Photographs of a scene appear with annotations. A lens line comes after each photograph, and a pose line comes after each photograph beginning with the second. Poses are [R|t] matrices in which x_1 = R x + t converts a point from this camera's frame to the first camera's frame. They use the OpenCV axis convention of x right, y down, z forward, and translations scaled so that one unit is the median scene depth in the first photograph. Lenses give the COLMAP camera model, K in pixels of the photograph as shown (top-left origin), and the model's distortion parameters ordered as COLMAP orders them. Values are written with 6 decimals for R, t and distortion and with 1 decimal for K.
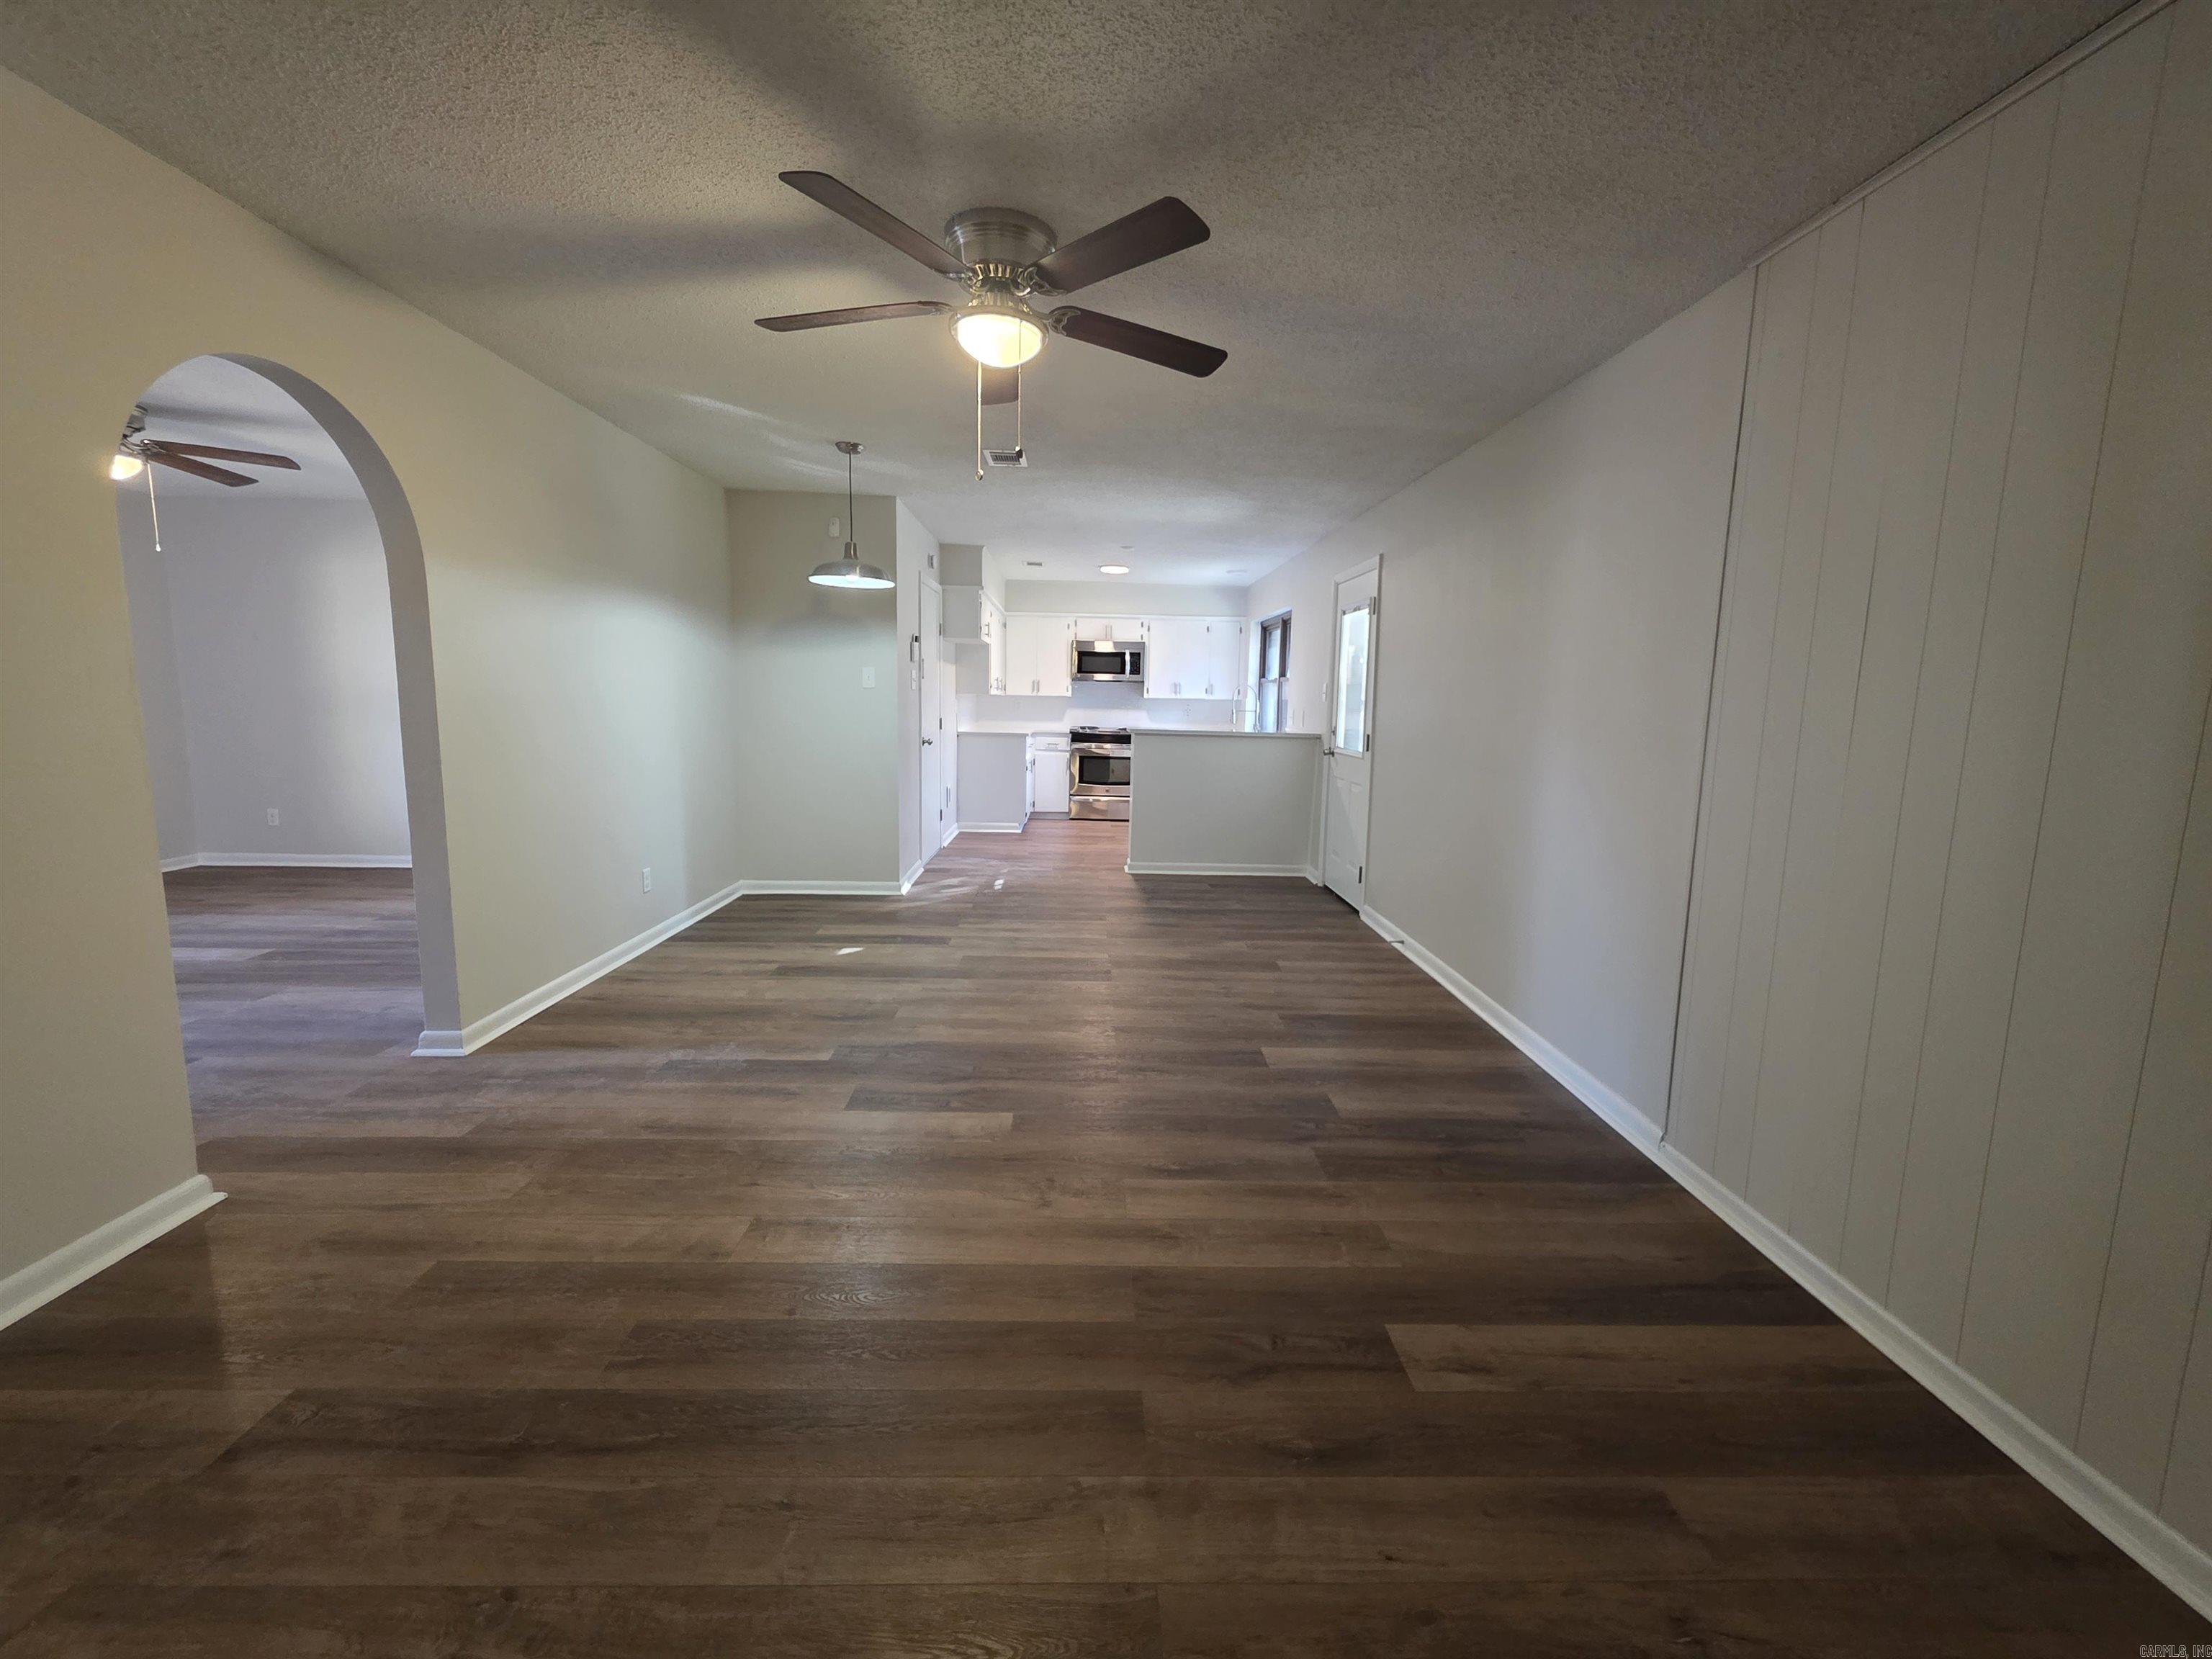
lens RADIAL K [[887.3, 0, 1105.7], [0, 887.3, 825.2], [0, 0, 1]] dist [0.002913, 0.000064]
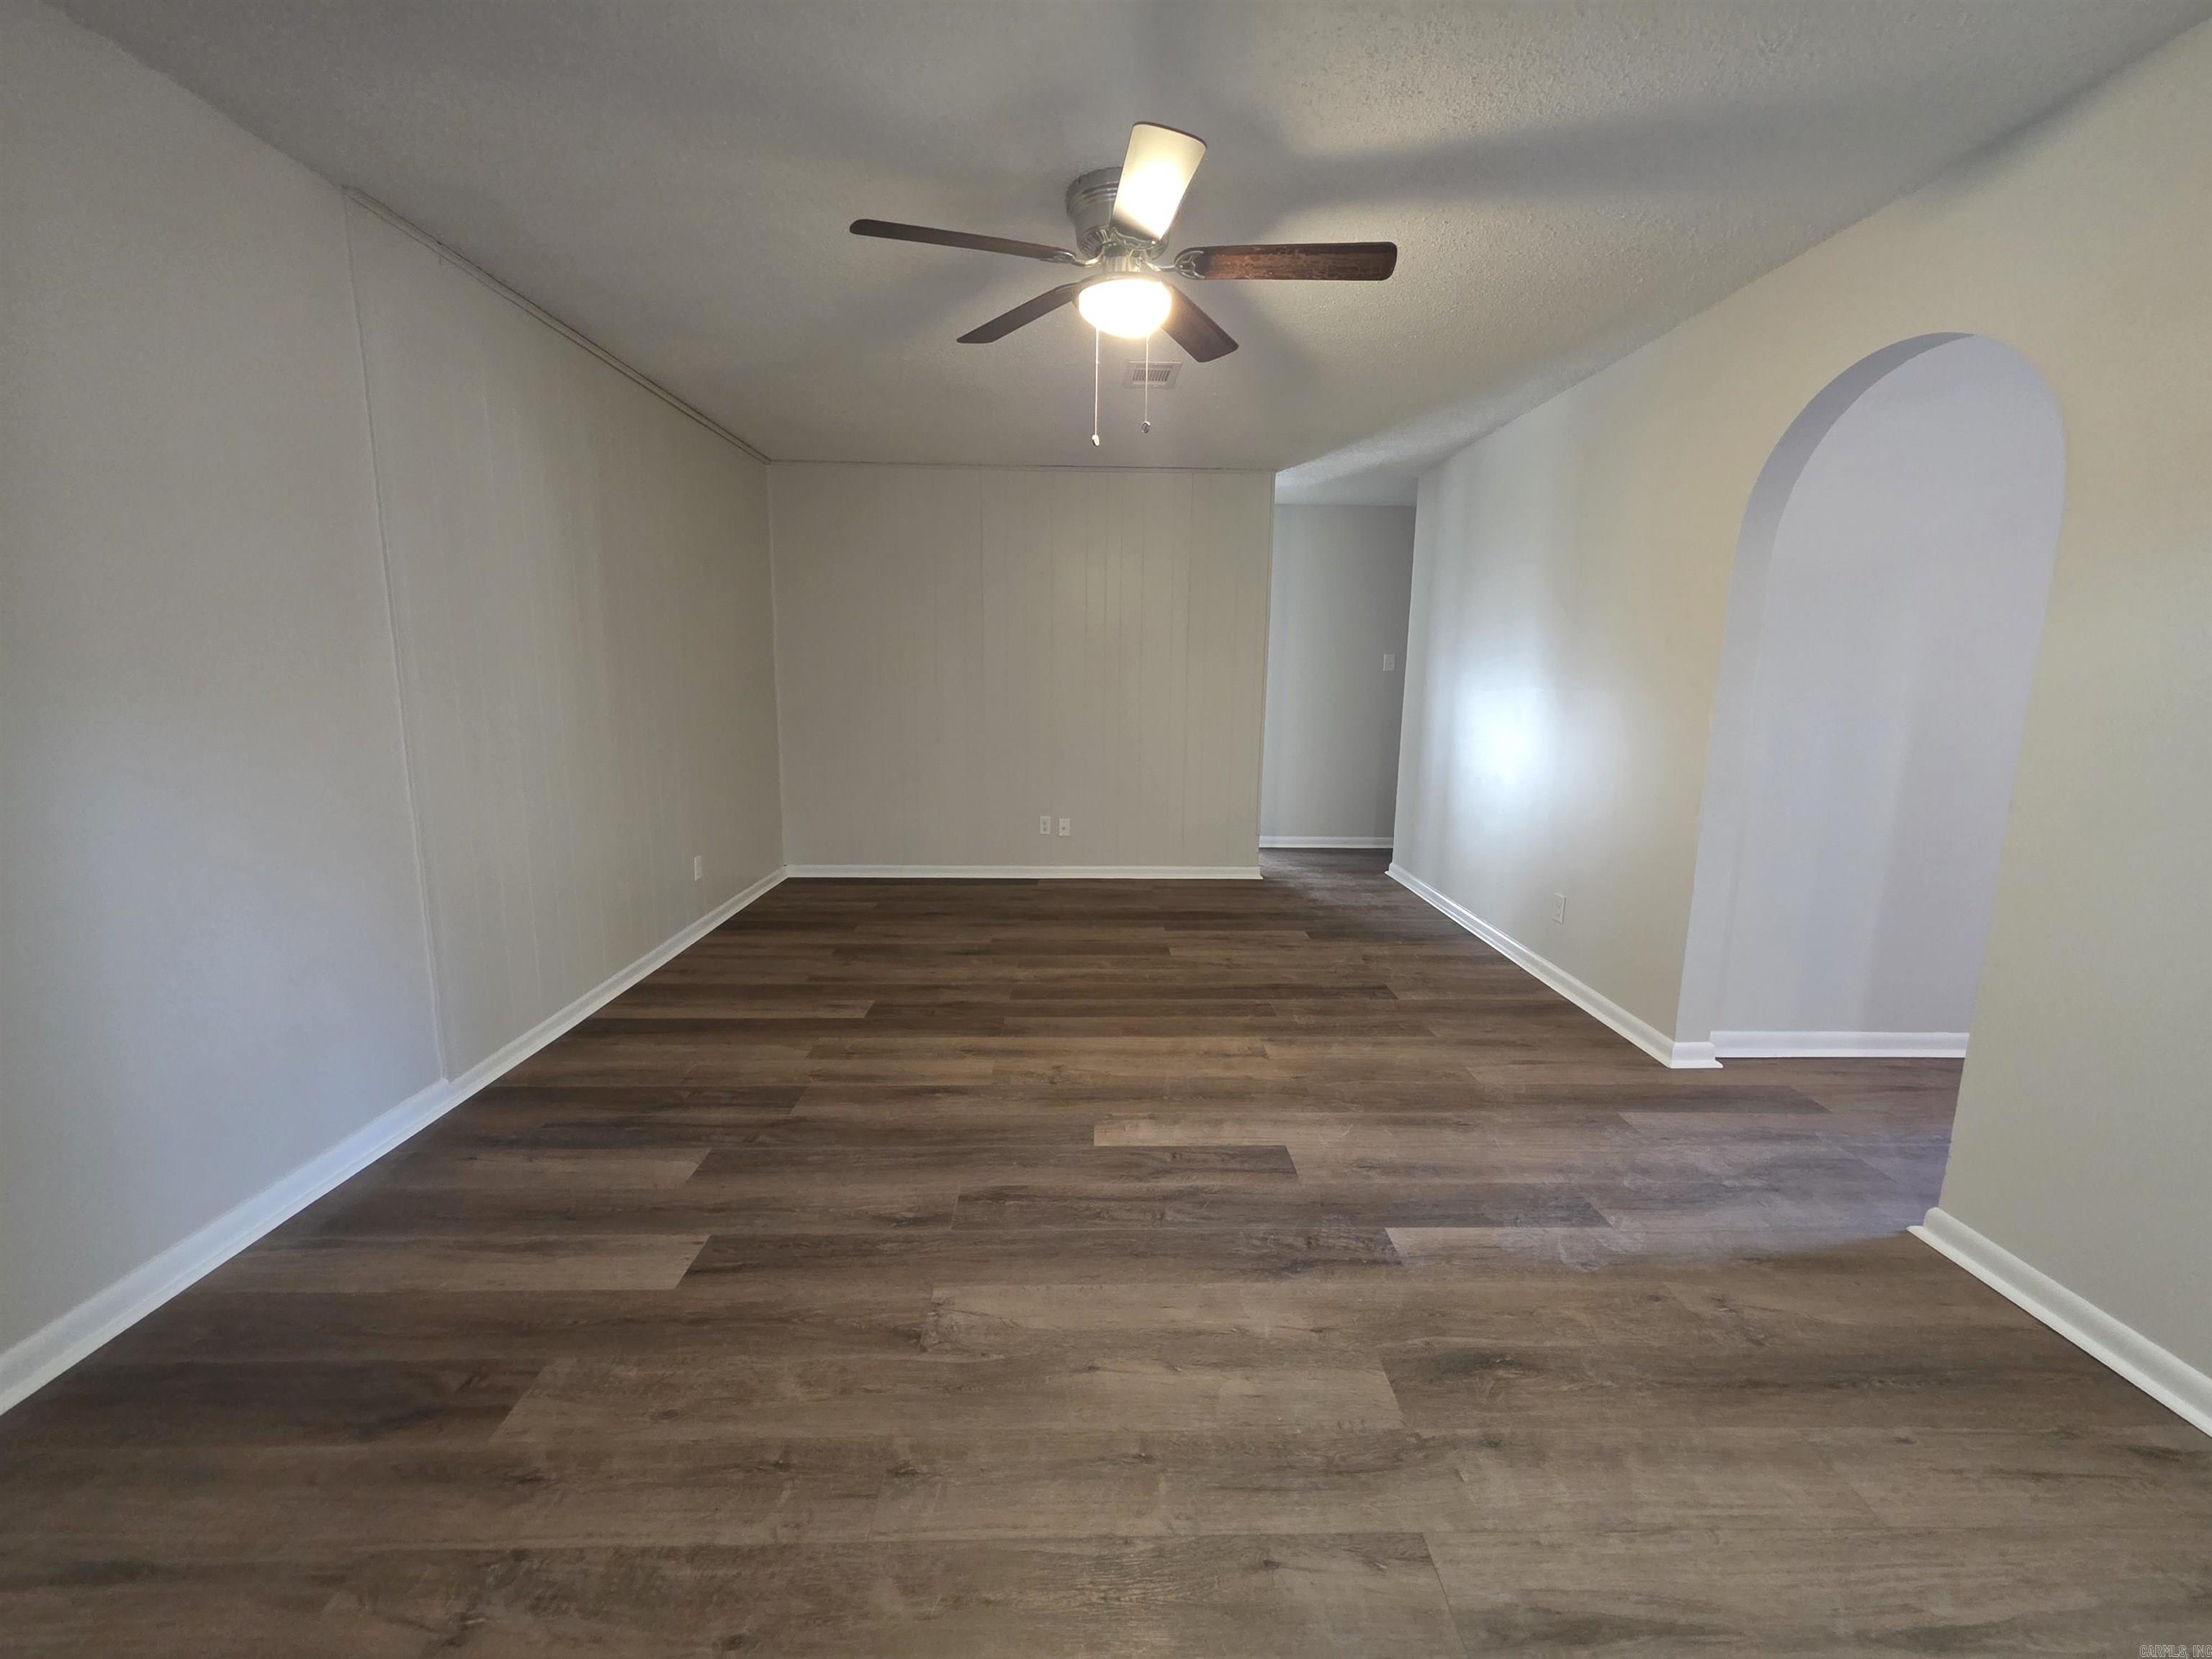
lens RADIAL K [[887.3, 0, 1105.3], [0, 887.3, 829.9], [0, 0, 1]] dist [0.002913, 0.000064]
pose [[-0.999252, -0.038657, -0.000979, -0.110590], [-0.036907, 0.945866, 0.322453, -0.278875], [-0.011539, 0.322248, -0.946585, 1.888849]]
